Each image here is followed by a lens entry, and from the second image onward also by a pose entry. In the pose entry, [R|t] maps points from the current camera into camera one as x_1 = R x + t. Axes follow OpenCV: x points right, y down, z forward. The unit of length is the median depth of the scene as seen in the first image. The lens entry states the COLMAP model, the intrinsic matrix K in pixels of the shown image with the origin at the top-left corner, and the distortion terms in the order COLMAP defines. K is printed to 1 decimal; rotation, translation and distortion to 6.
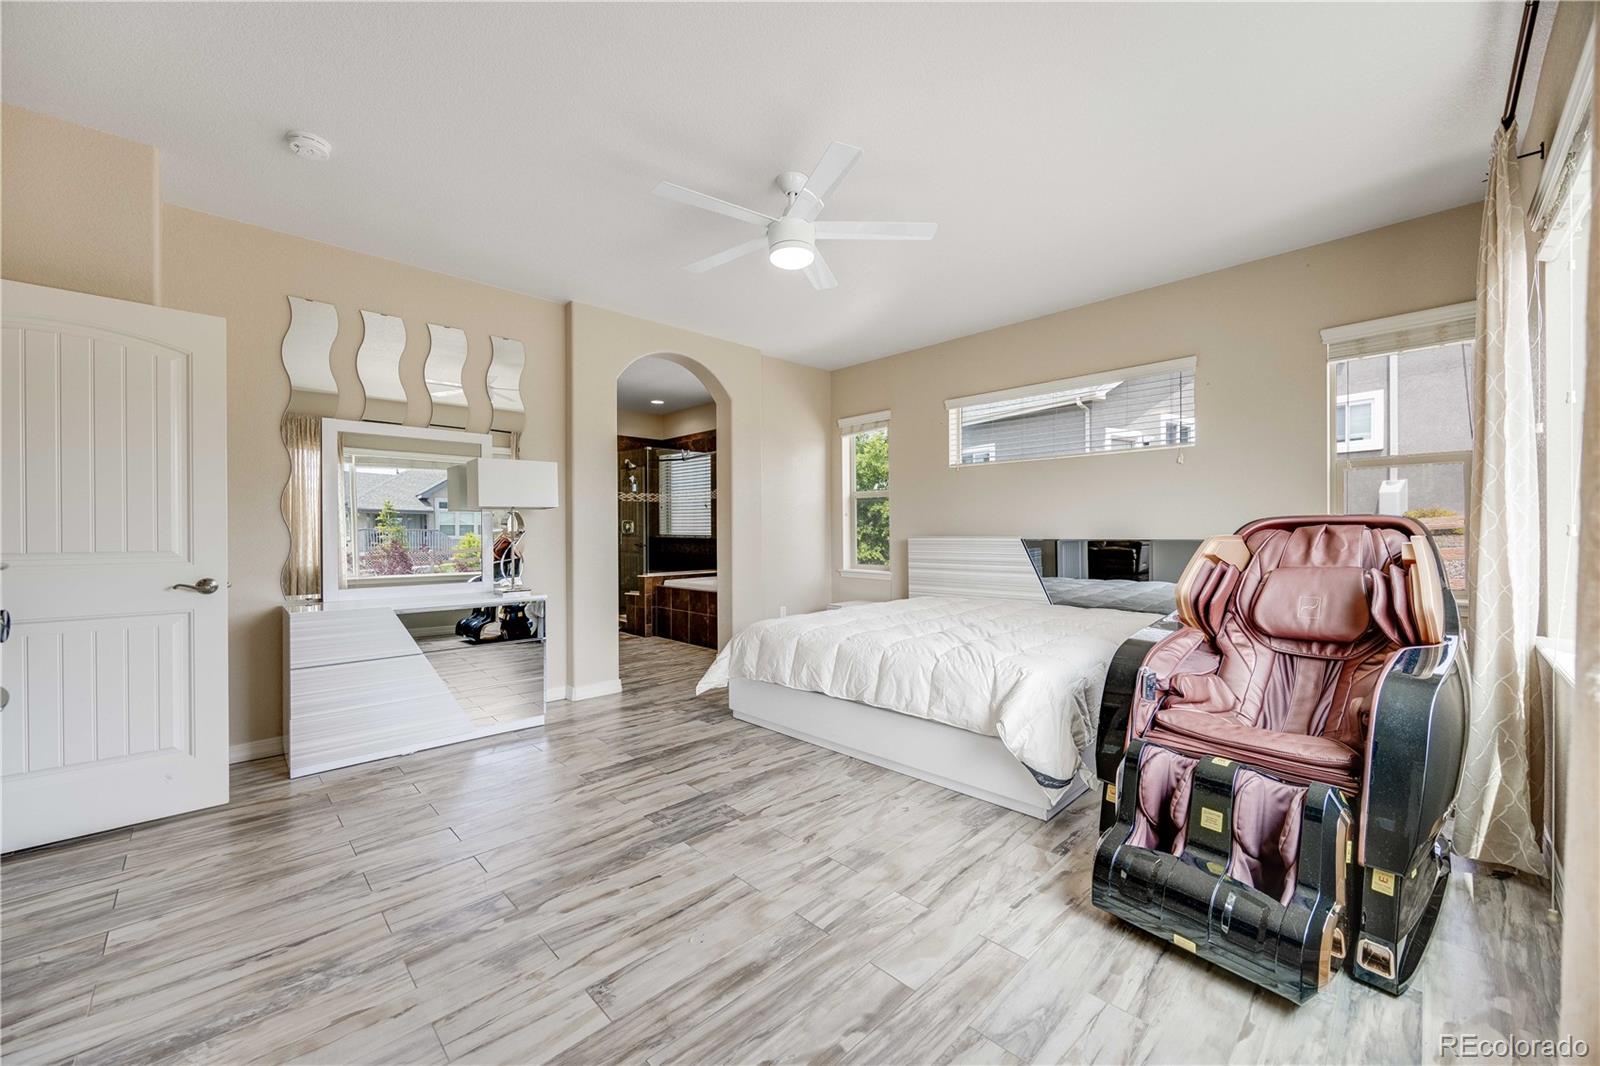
lens RADIAL K [[617.3, 0, 802.4], [0, 617.3, 534.1], [0, 0, 1]] dist [-0.002032, -0.000073]
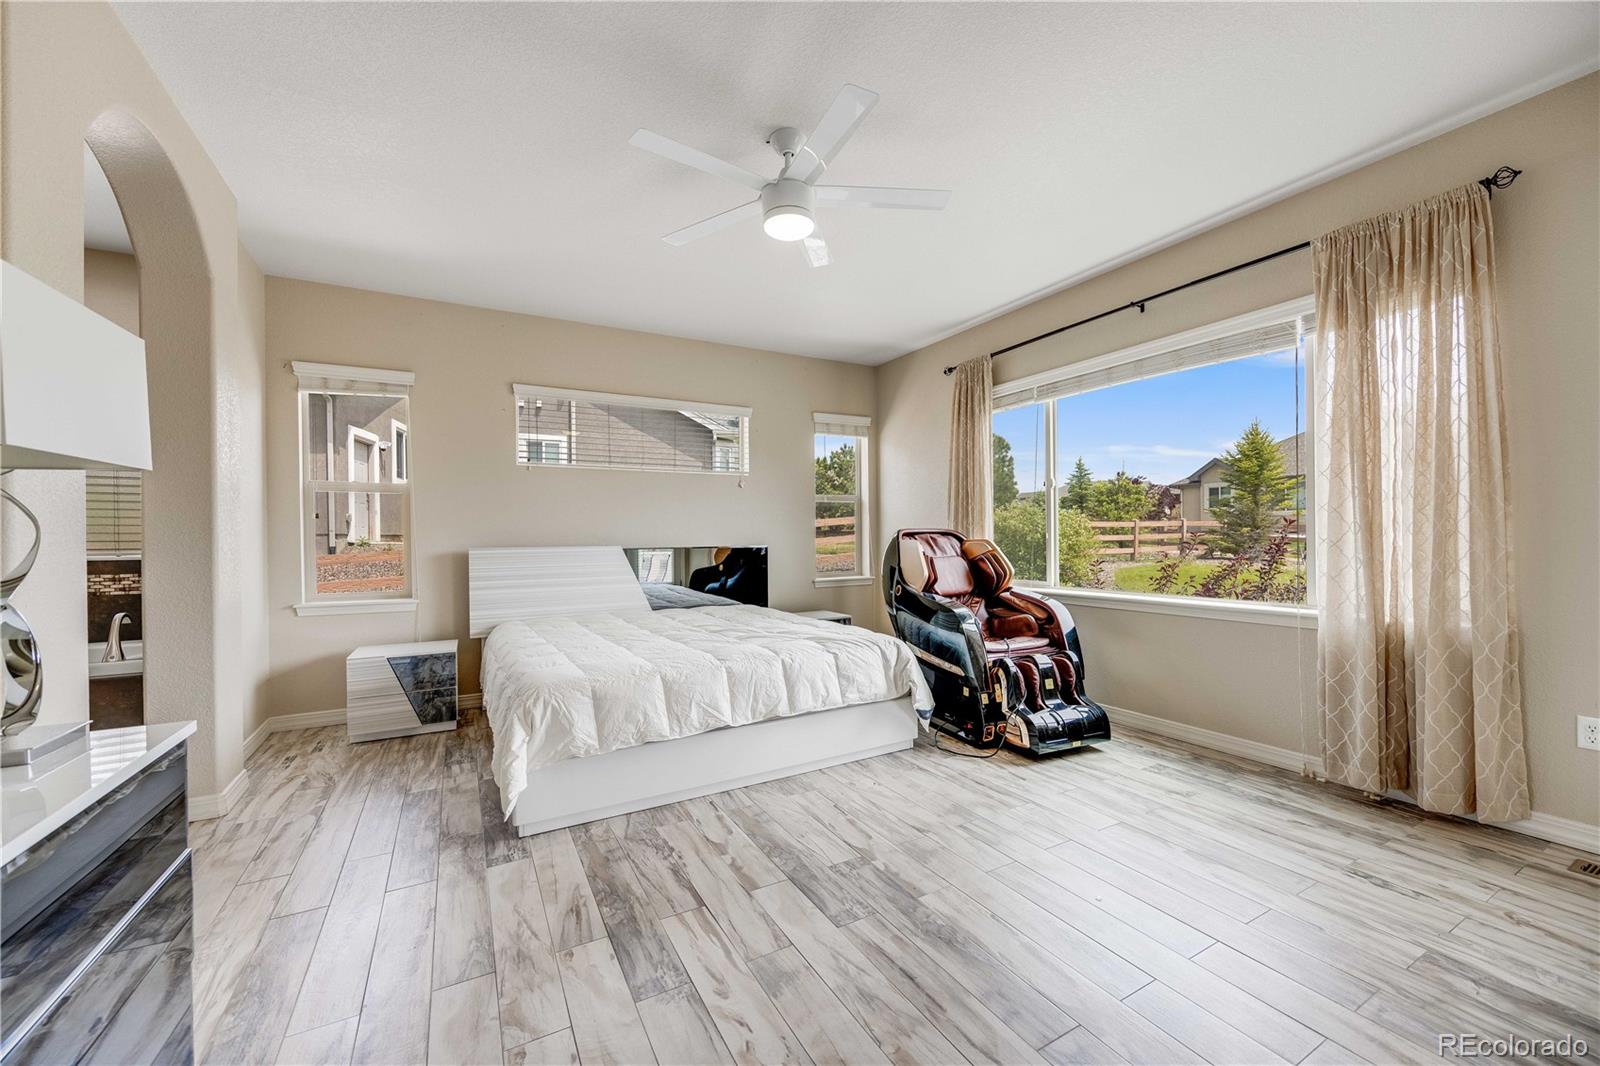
lens RADIAL K [[617.3, 0, 807.7], [0, 617.3, 544.0], [0, 0, 1]] dist [-0.002032, -0.000073]
pose [[0.257207, -0.006610, 0.966334, -0.799061], [0.013350, 0.999905, 0.003287, 0.002973], [-0.966264, 0.012055, 0.257271, 0.698107]]
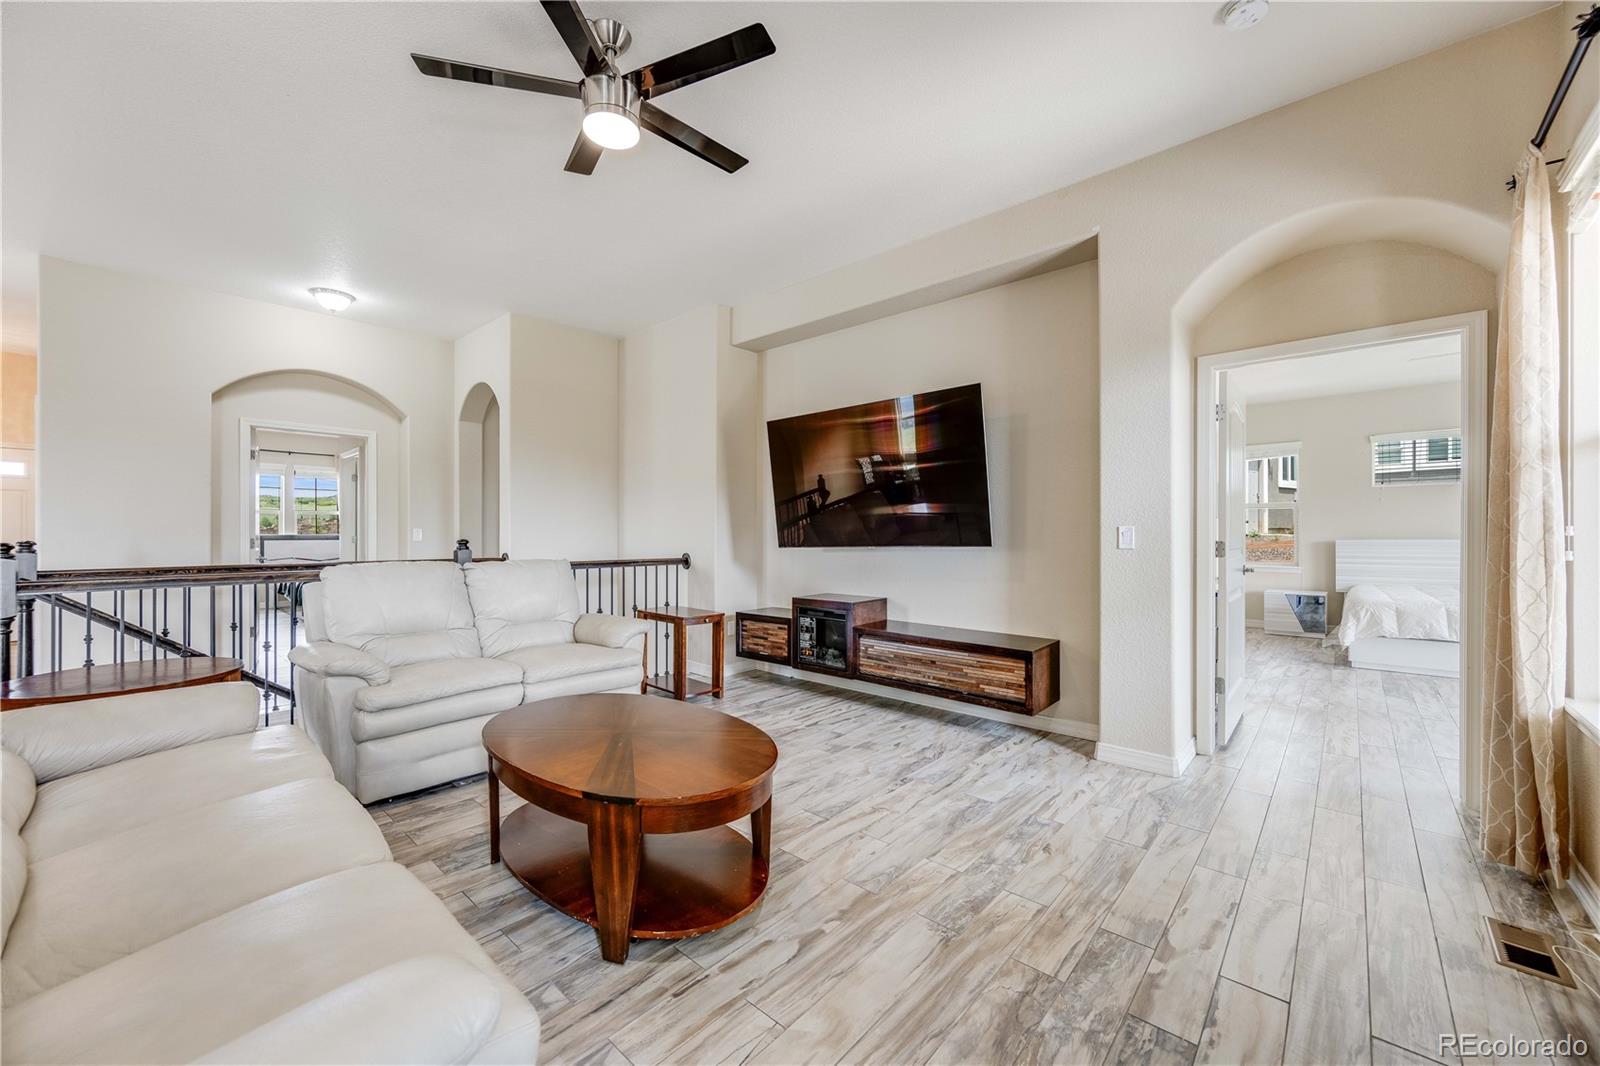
lens RADIAL K [[617.3, 0, 803.6], [0, 617.3, 537.1], [0, 0, 1]] dist [-0.002032, -0.000073]
pose [[0.997654, -0.005312, 0.068245, -1.814506], [0.005852, 0.999953, -0.007711, 0.005672], [-0.068201, 0.008093, 0.997639, -0.388068]]
